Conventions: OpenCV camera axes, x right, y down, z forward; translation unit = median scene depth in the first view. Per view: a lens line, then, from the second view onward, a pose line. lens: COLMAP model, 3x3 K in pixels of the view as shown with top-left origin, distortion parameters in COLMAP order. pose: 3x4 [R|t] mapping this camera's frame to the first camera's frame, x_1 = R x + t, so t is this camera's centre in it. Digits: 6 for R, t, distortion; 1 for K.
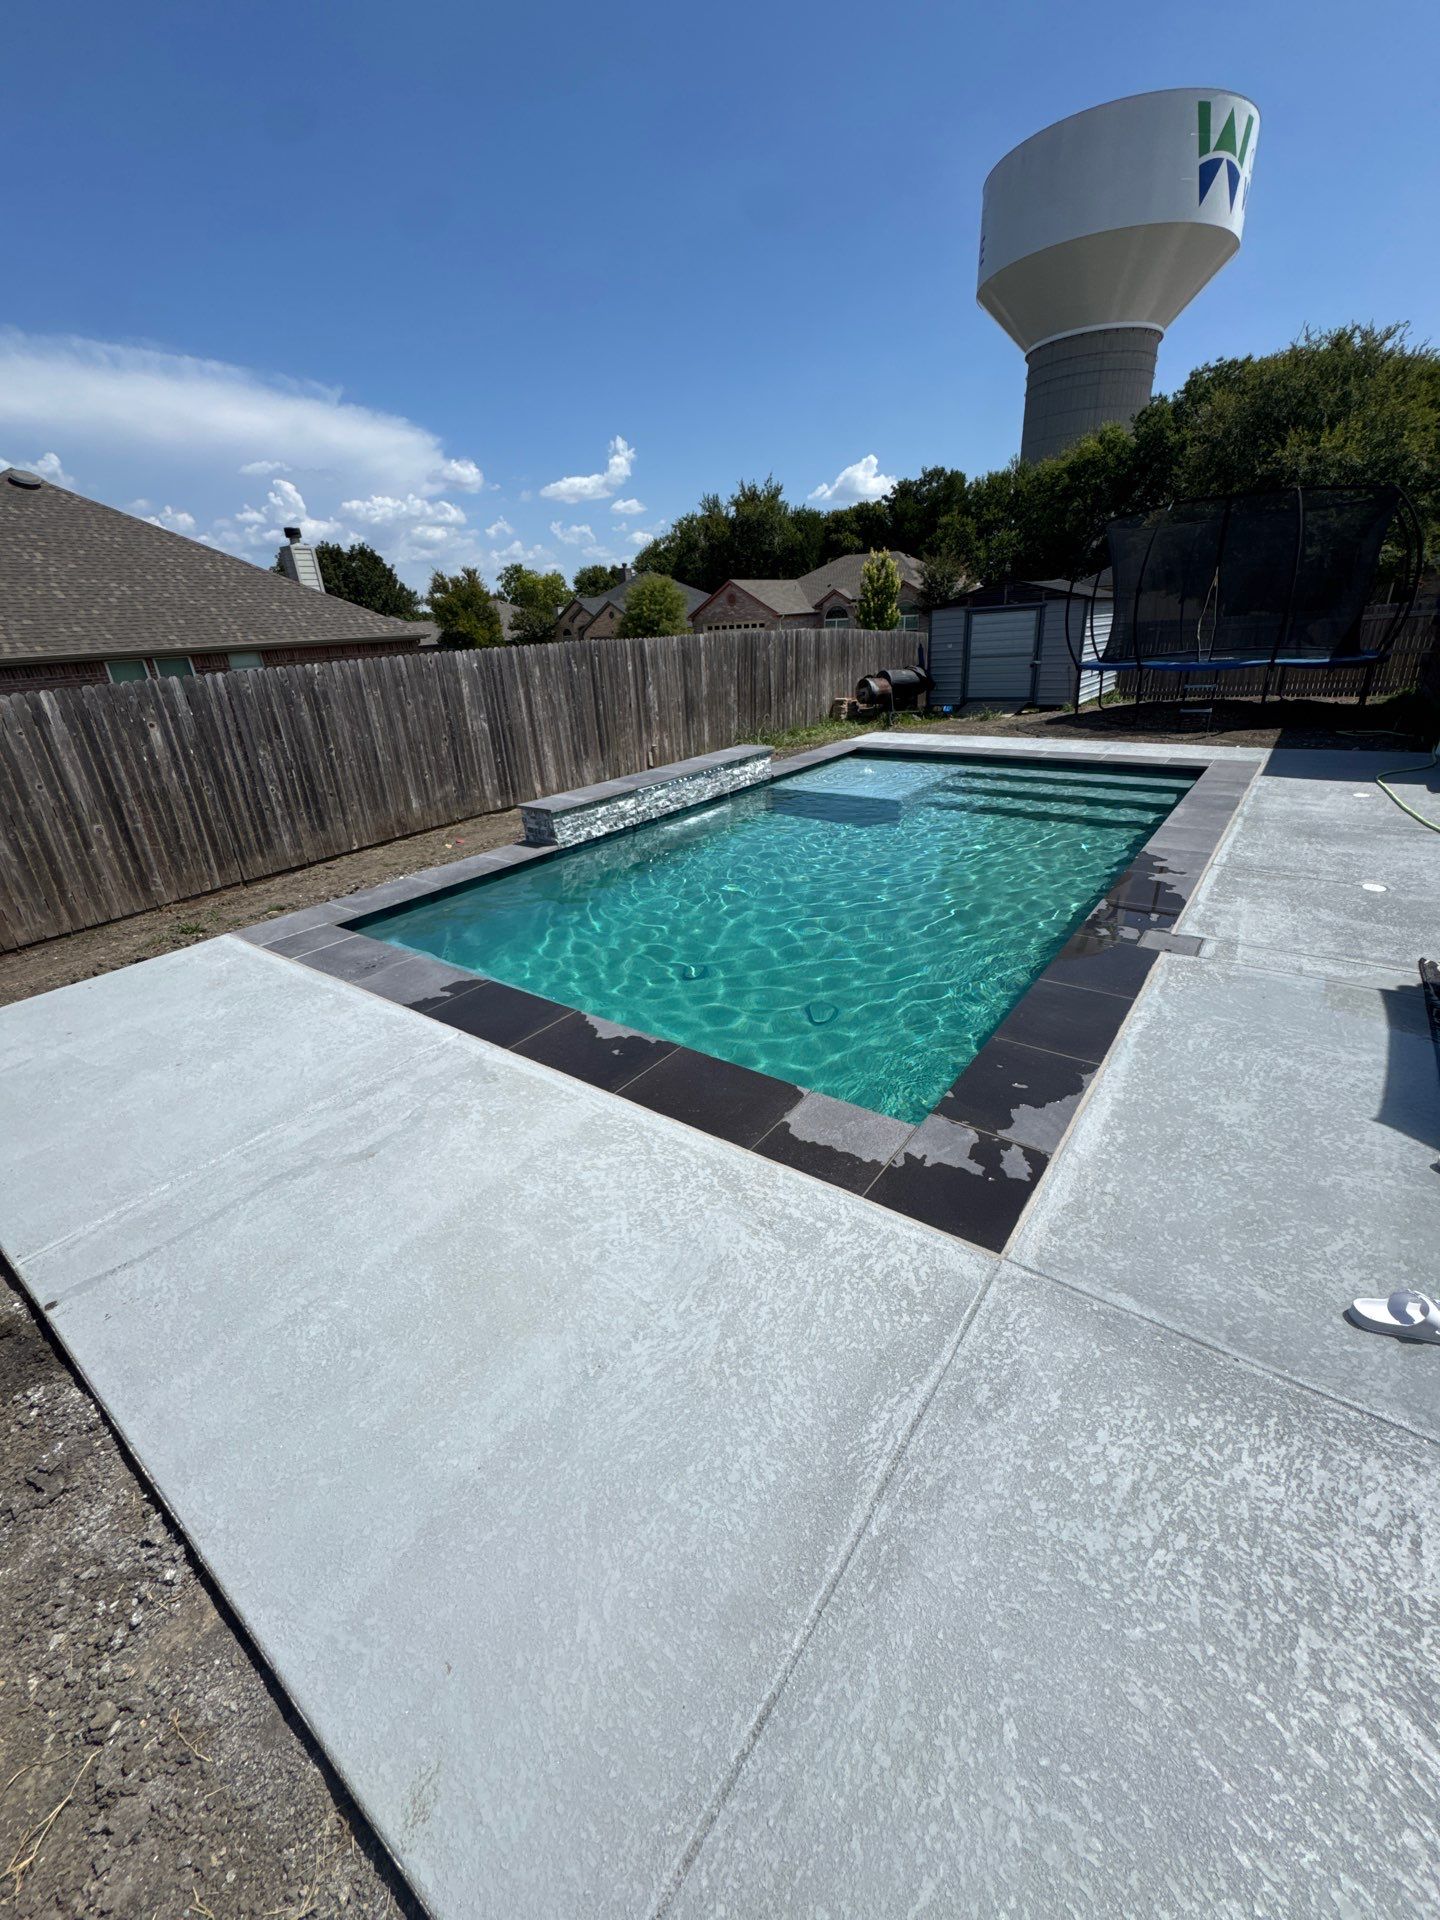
lens RADIAL K [[761.0, 0, 720.0], [0, 761.0, 960.0], [0, 0, 1]] dist [-0.004175, 0.000790]
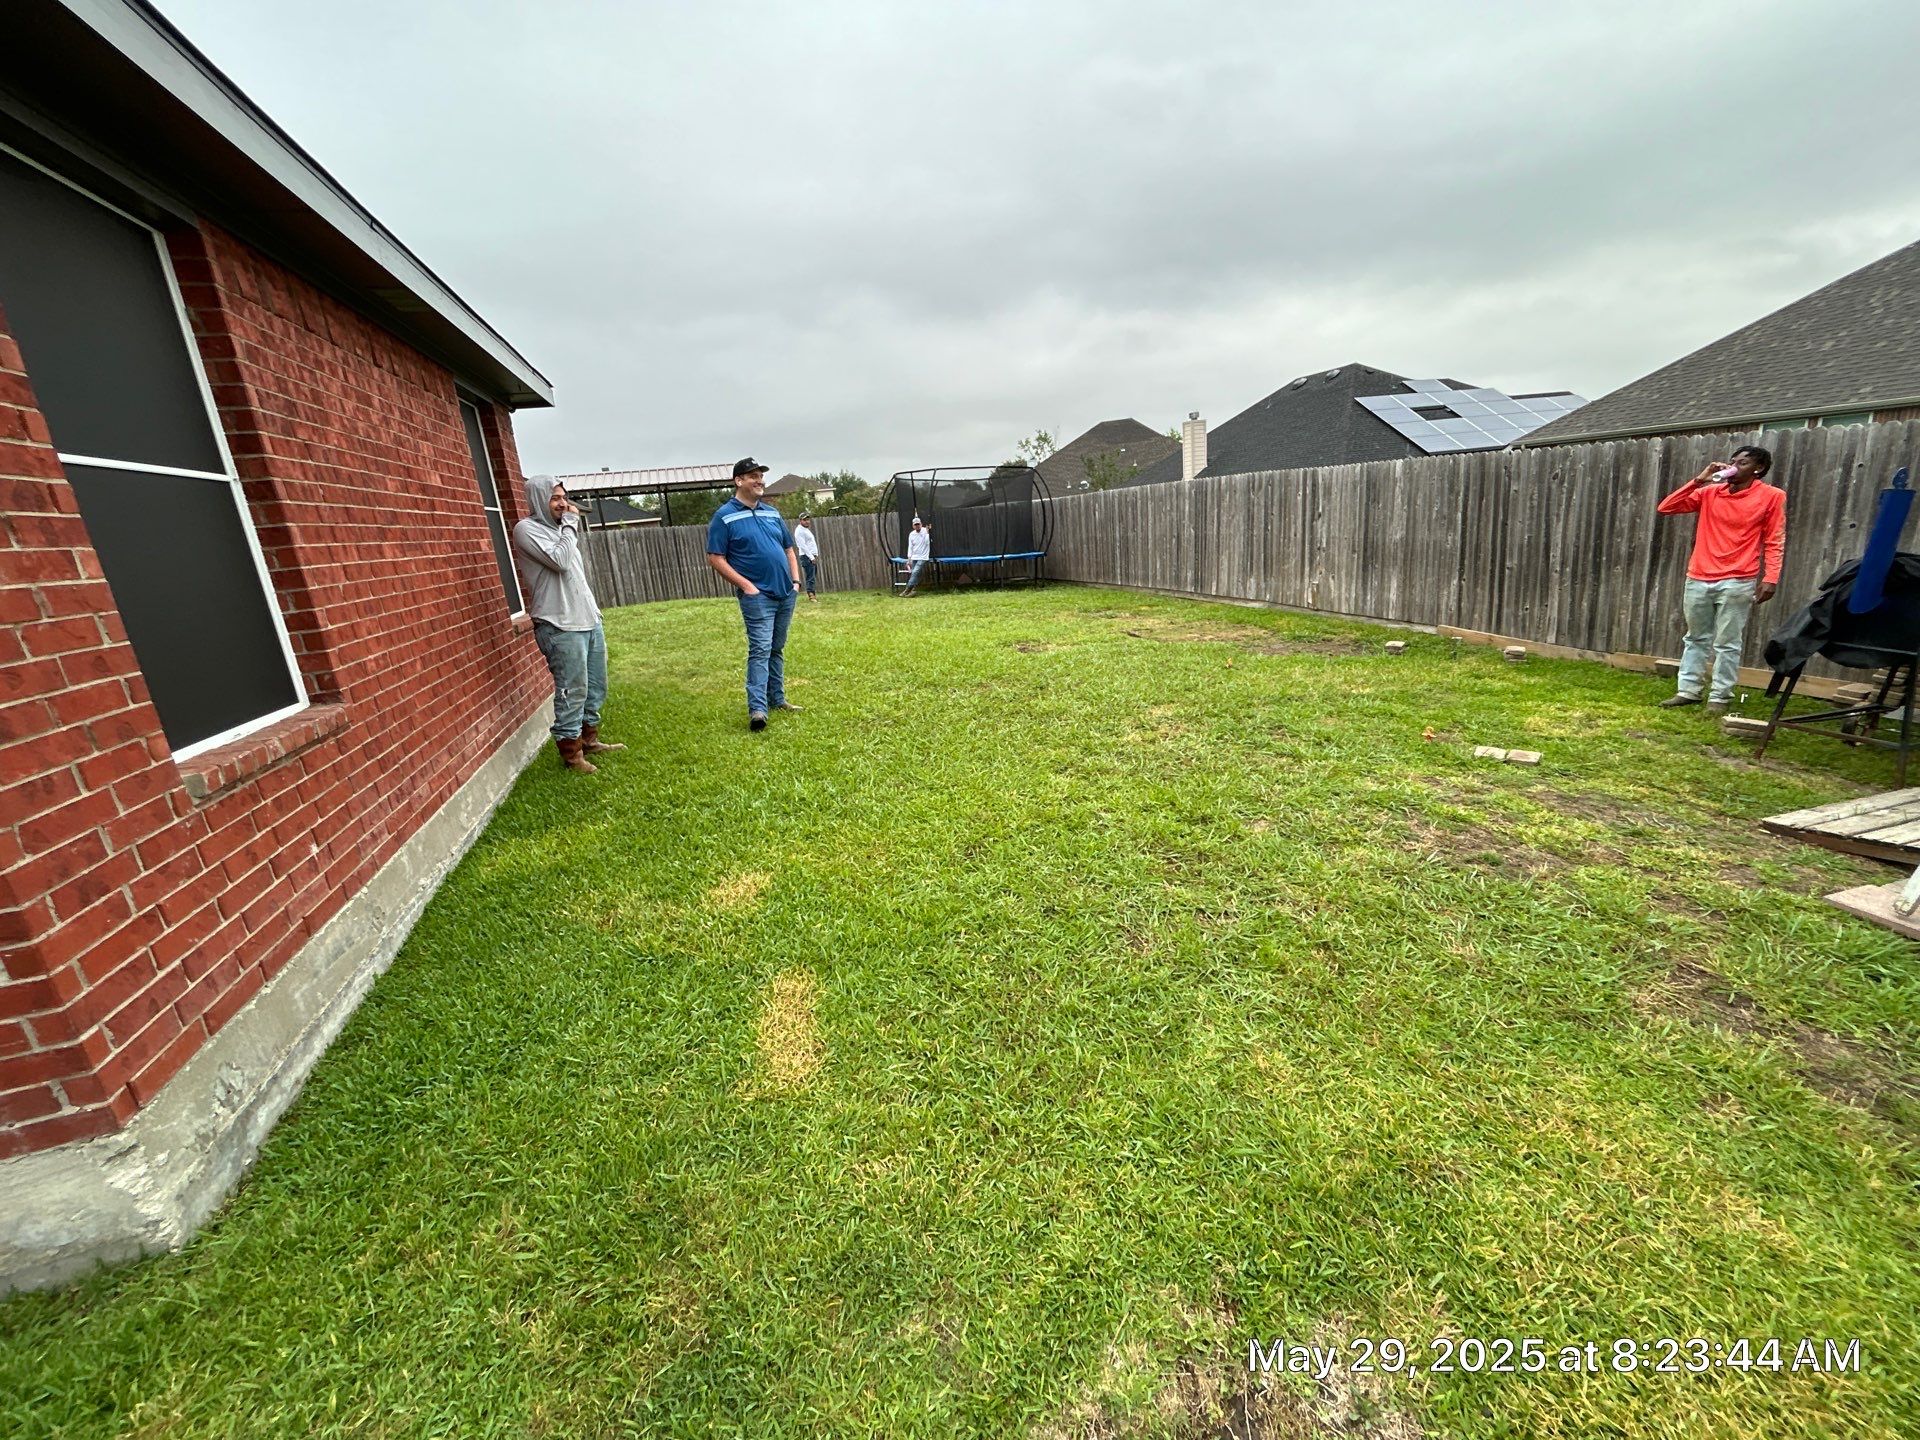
lens RADIAL K [[777.7, 0, 960.0], [0, 777.7, 720.0], [0, 0, 1]] dist [-0.001091, 0.000321]
pose [[-0.581031, 0.312490, -0.751501, 0.914619], [-0.215689, 0.831218, 0.512401, -0.540057], [0.784781, 0.459811, -0.415563, 1.156913]]
